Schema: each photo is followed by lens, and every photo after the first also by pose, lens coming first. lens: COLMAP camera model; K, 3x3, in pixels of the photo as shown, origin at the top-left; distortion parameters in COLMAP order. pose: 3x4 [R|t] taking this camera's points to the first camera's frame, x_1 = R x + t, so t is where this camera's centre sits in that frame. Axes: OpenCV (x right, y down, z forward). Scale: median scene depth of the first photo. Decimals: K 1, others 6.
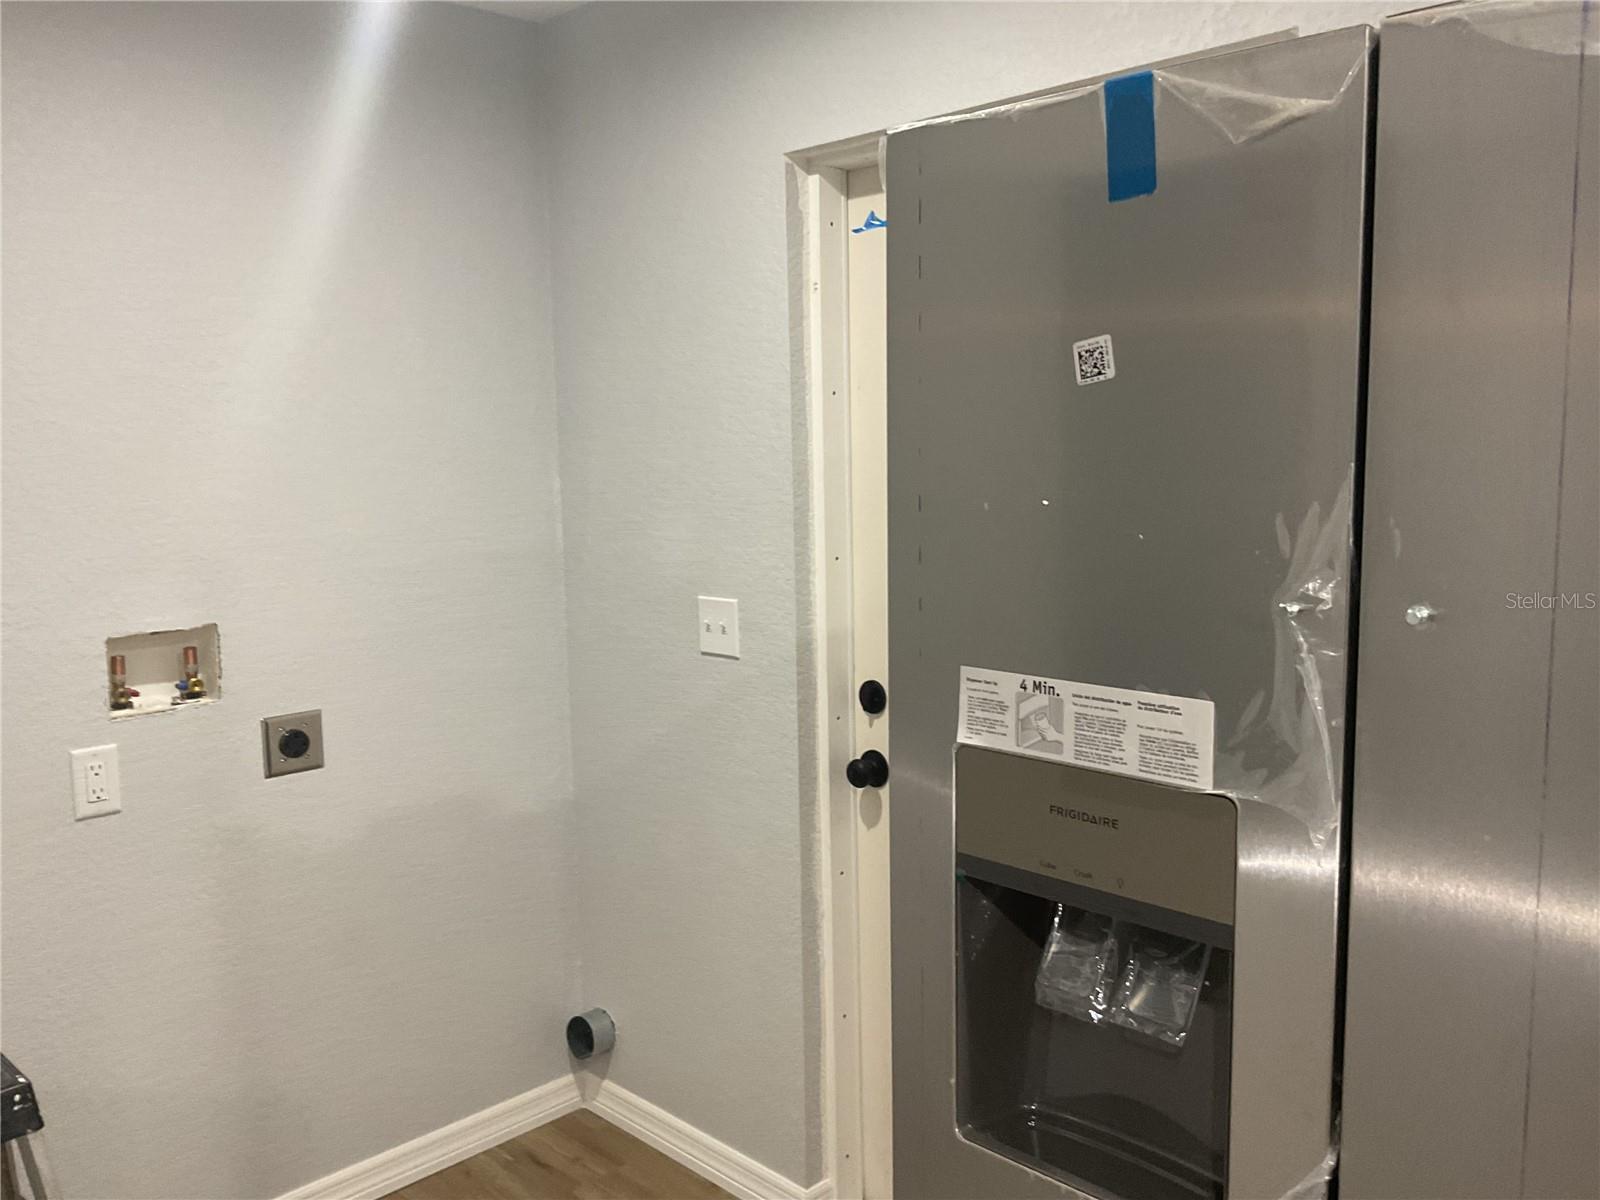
lens RADIAL K [[1314.2, 0, 795.2], [0, 1314.2, 594.5], [0, 0, 1]] dist [0.091471, -0.161554]
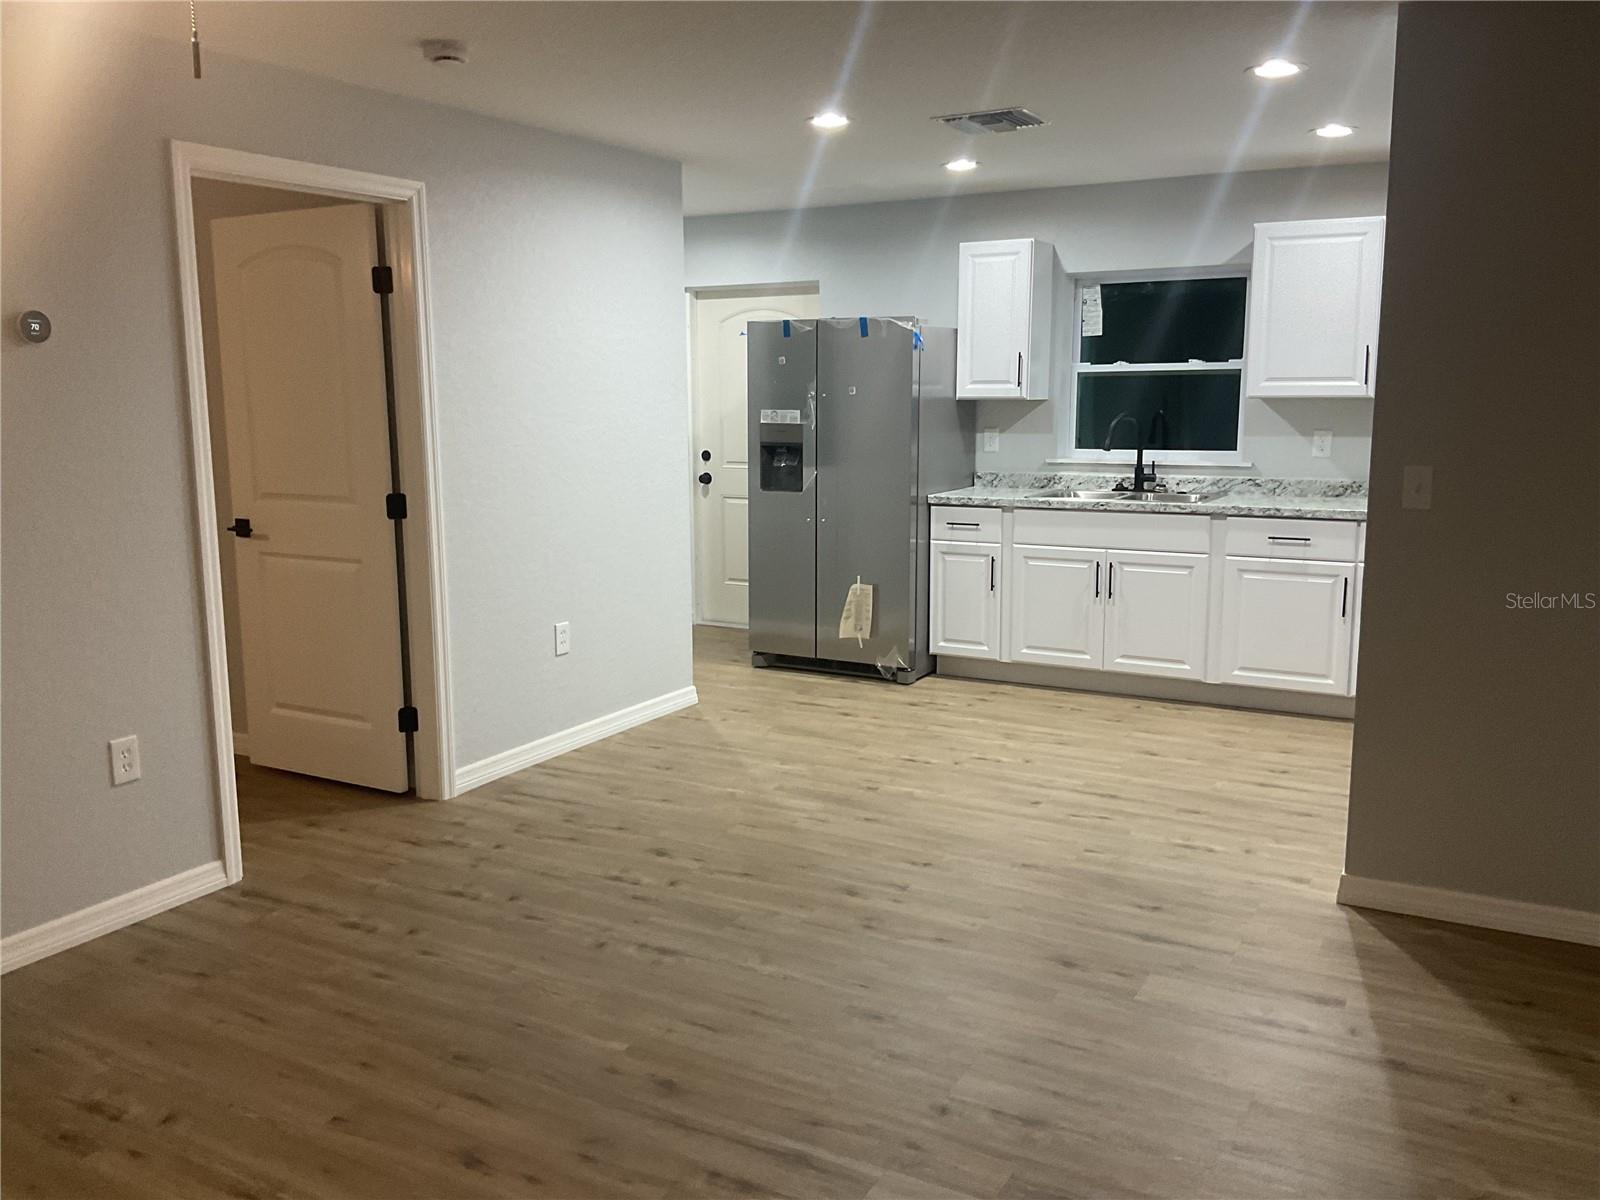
lens RADIAL K [[1314.2, 0, 786.1], [0, 1314.2, 602.5], [0, 0, 1]] dist [0.091471, -0.161554]
pose [[0.964097, -0.027229, 0.264150, -1.498089], [0.015842, 0.998855, 0.045146, 0.722772], [-0.265077, -0.039341, 0.963424, -5.296474]]
